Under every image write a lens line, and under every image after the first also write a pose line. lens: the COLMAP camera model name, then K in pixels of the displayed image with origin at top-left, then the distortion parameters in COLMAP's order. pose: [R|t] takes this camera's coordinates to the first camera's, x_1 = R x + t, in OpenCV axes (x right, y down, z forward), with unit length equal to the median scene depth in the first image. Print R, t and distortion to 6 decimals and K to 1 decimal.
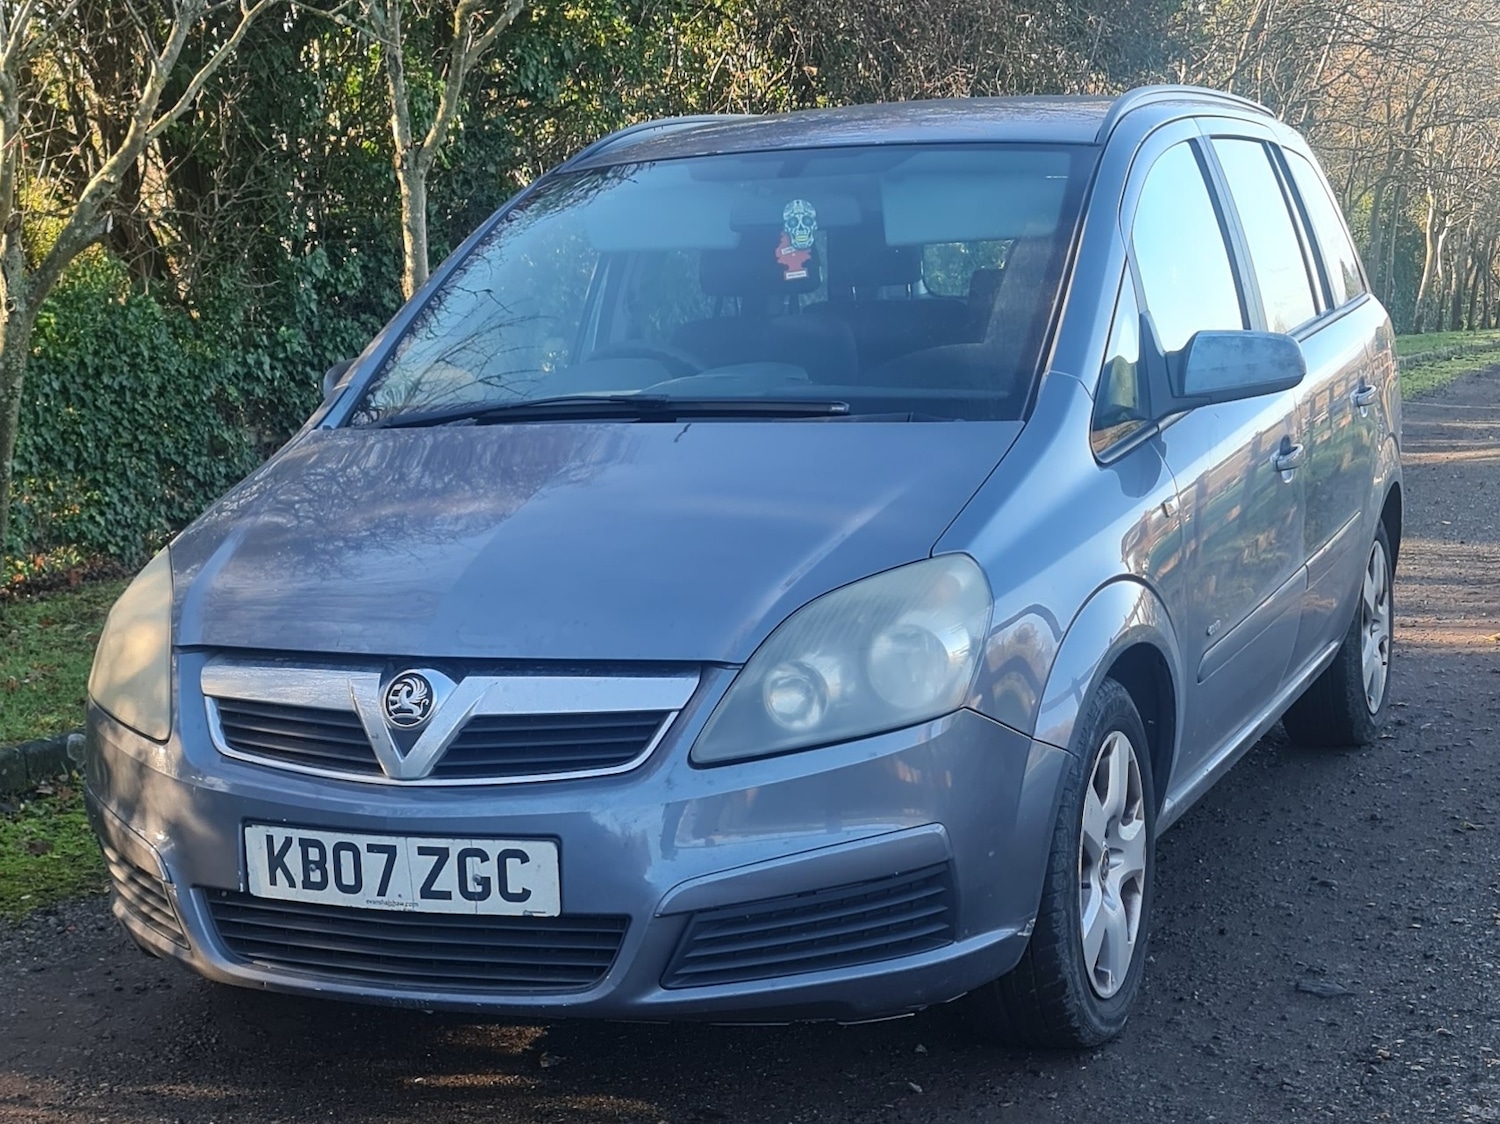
lens RADIAL K [[2502.2, 0, 696.6], [0, 2502.2, 788.5], [0, 0, 1]] dist [0.076433, -0.281720]
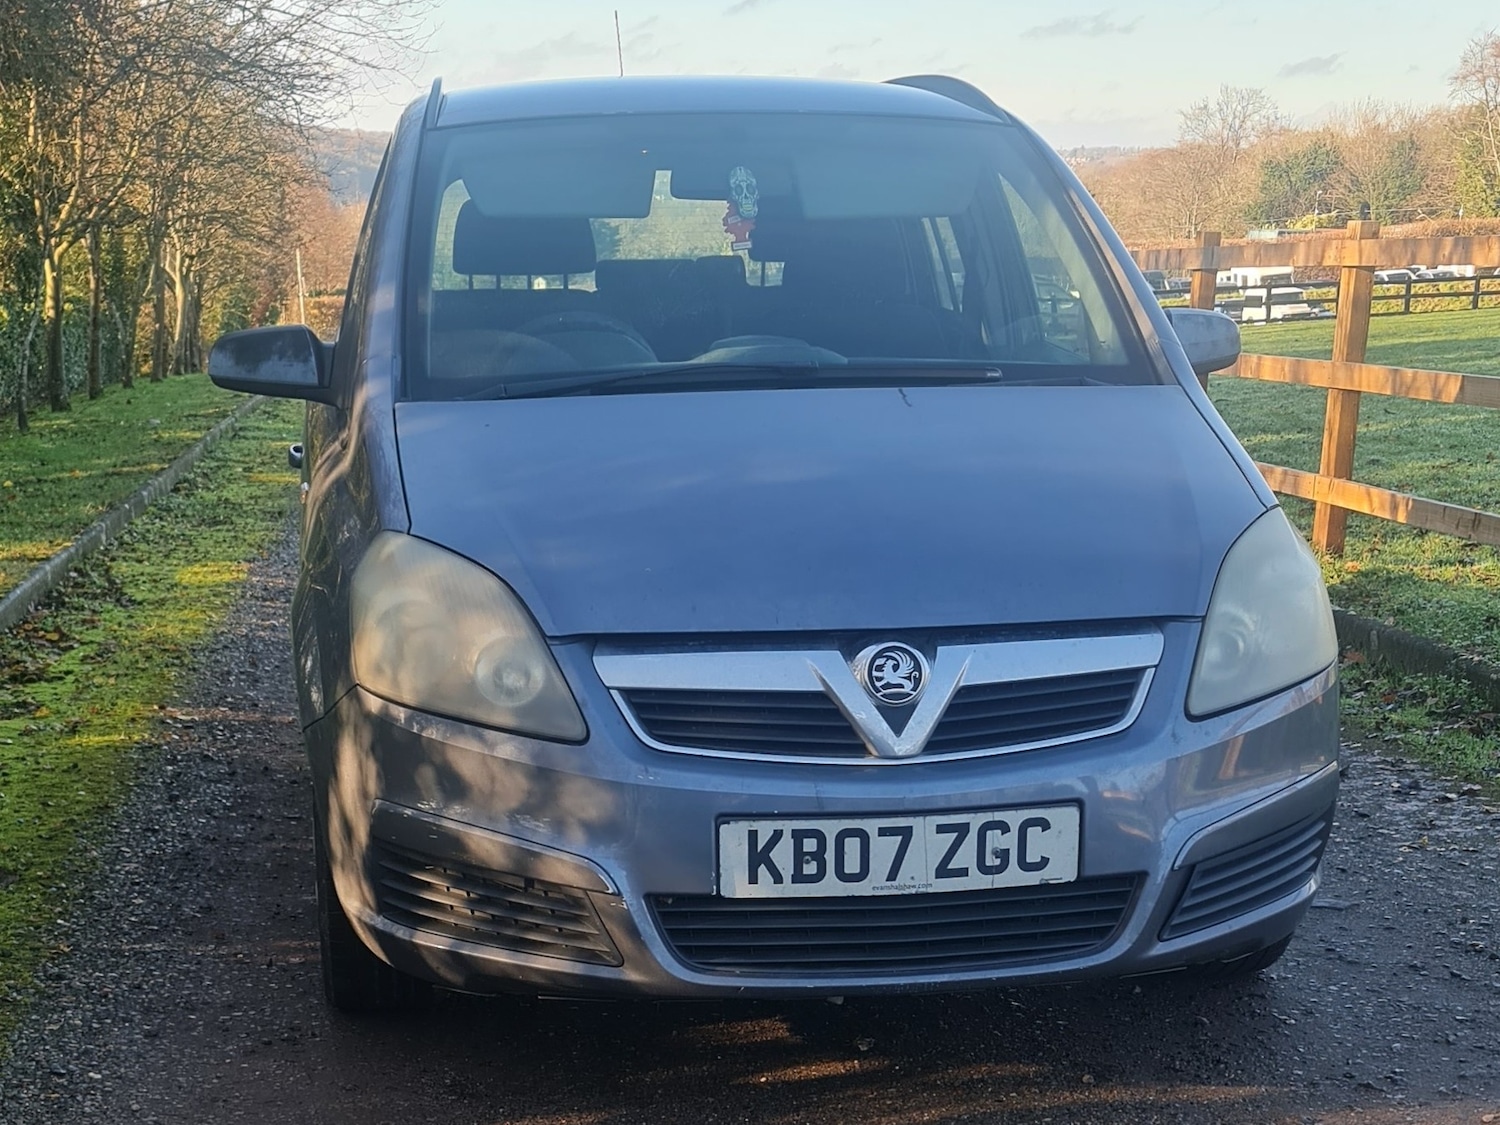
lens RADIAL K [[2502.2, 0, 696.6], [0, 2502.2, 789.0], [0, 0, 1]] dist [0.076433, -0.281720]
pose [[0.873120, -0.083691, 0.480268, -0.545361], [0.082285, 0.996319, 0.024025, -0.017760], [-0.480510, 0.018543, 0.876793, 0.166300]]
